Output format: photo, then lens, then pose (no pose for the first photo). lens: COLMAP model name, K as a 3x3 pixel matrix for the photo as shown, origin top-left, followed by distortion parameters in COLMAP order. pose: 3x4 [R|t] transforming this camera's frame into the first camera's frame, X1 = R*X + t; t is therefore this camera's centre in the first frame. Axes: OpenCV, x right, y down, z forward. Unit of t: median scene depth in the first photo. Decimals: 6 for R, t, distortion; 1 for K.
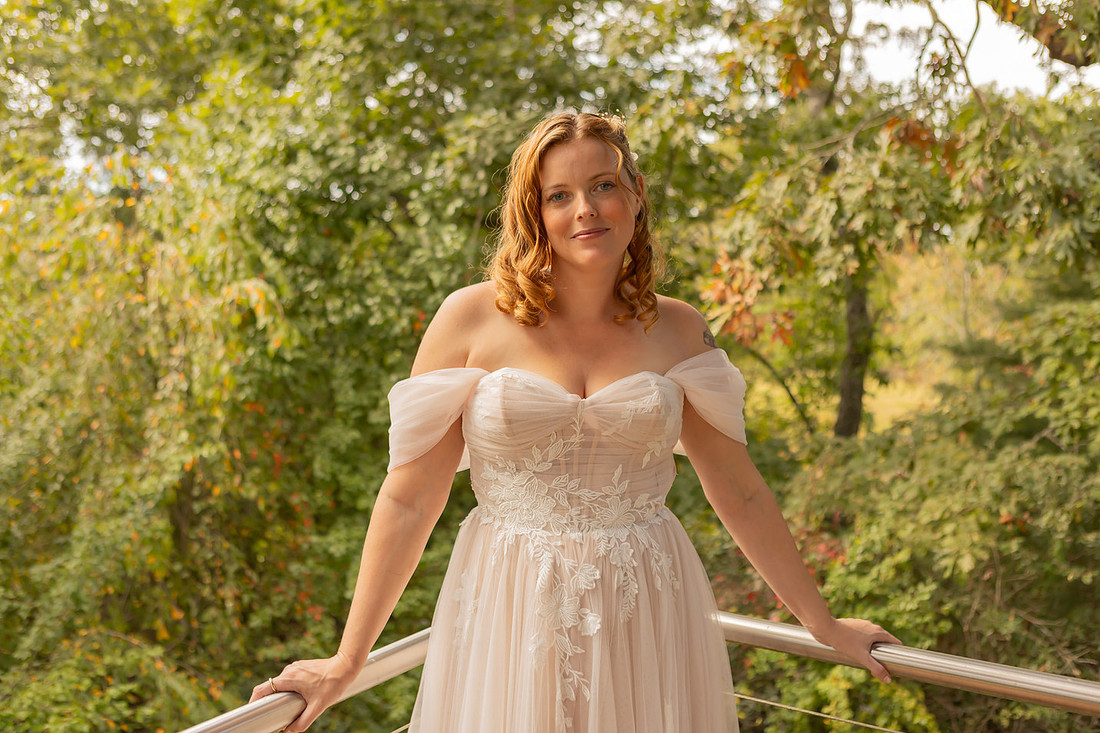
lens RADIAL K [[1073.8, 0, 516.8], [0, 1073.8, 391.8], [0, 0, 1]] dist [-0.026510, 0.000000]
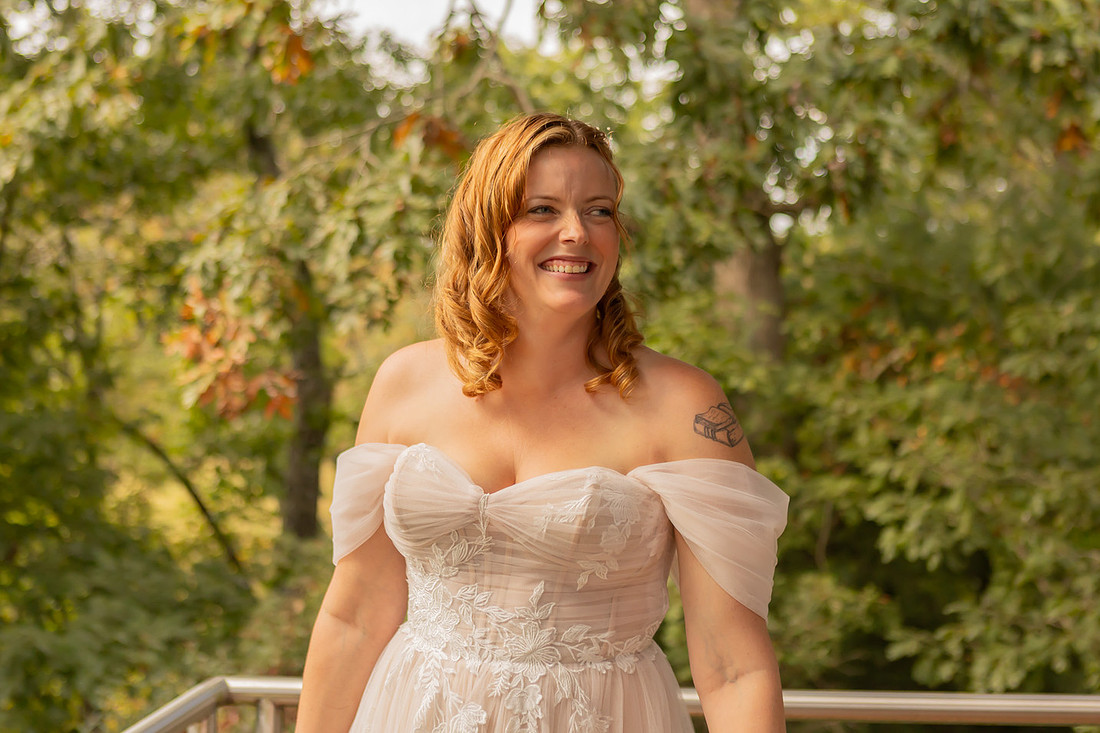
lens RADIAL K [[1725.3, 0, 588.5], [0, 1725.3, 306.5], [0, 0, 1]] dist [-0.059326, 0.000000]
pose [[0.886177, 0.000051, 0.463348, -0.103010], [0.049925, 0.994168, -0.095594, 0.002839], [-0.460650, 0.107846, 0.881006, -0.117278]]
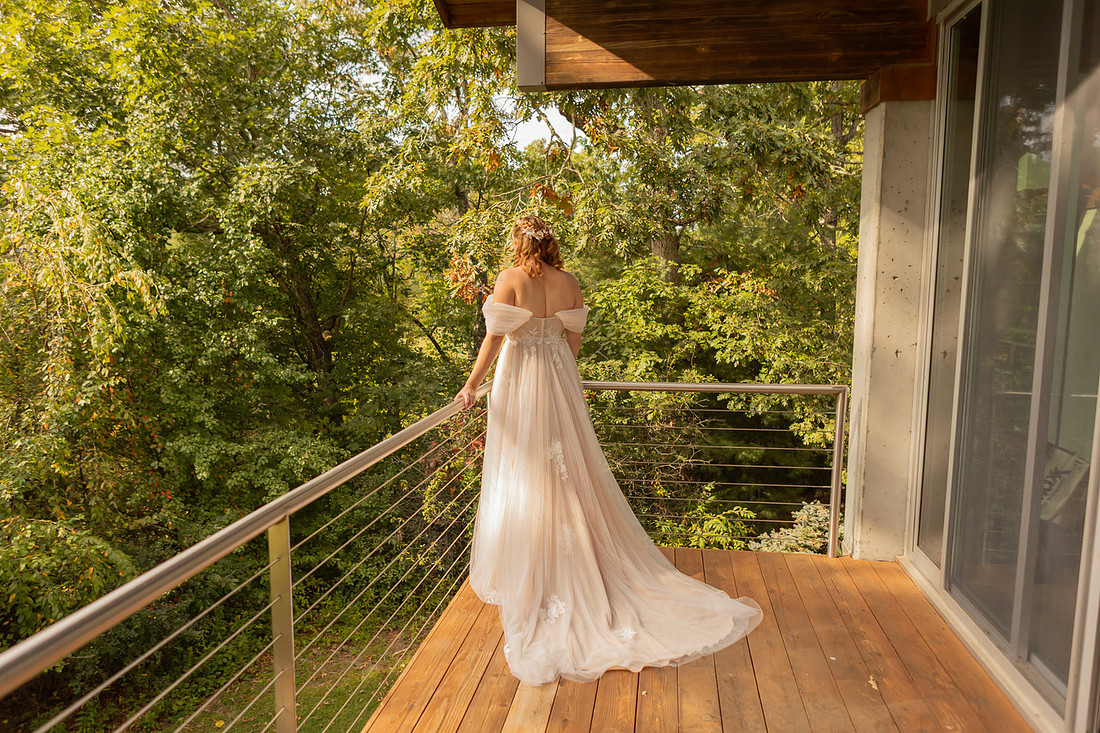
lens RADIAL K [[736.9, 0, 548.2], [0, 736.9, 367.0], [0, 0, 1]] dist [-0.019734, 0.009045]
pose [[0.912662, -0.057658, 0.404628, -0.189397], [0.045175, 0.998164, 0.040340, 0.022227], [-0.406211, -0.018537, 0.913591, -0.242991]]
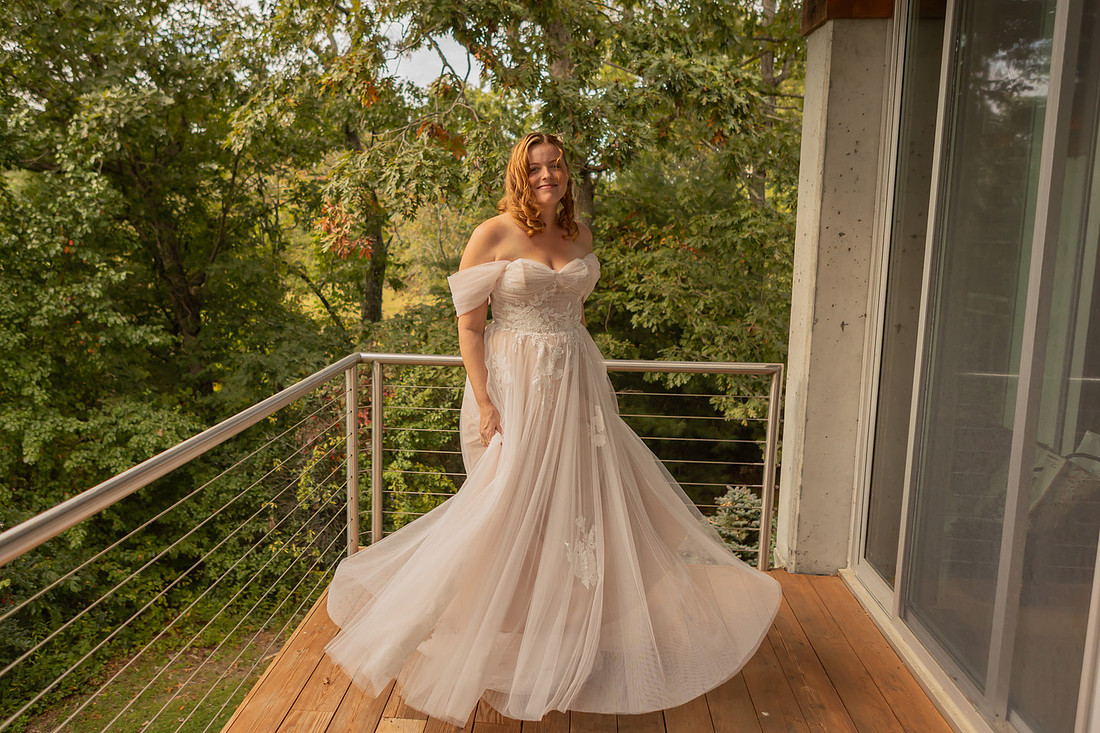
lens RADIAL K [[798.0, 0, 497.9], [0, 798.0, 333.8], [0, 0, 1]] dist [-0.006905, -0.003815]
pose [[0.889950, -0.055076, 0.452721, -0.129432], [0.035712, 0.998049, 0.051217, 0.016298], [-0.454658, -0.029414, 0.890180, -0.175182]]
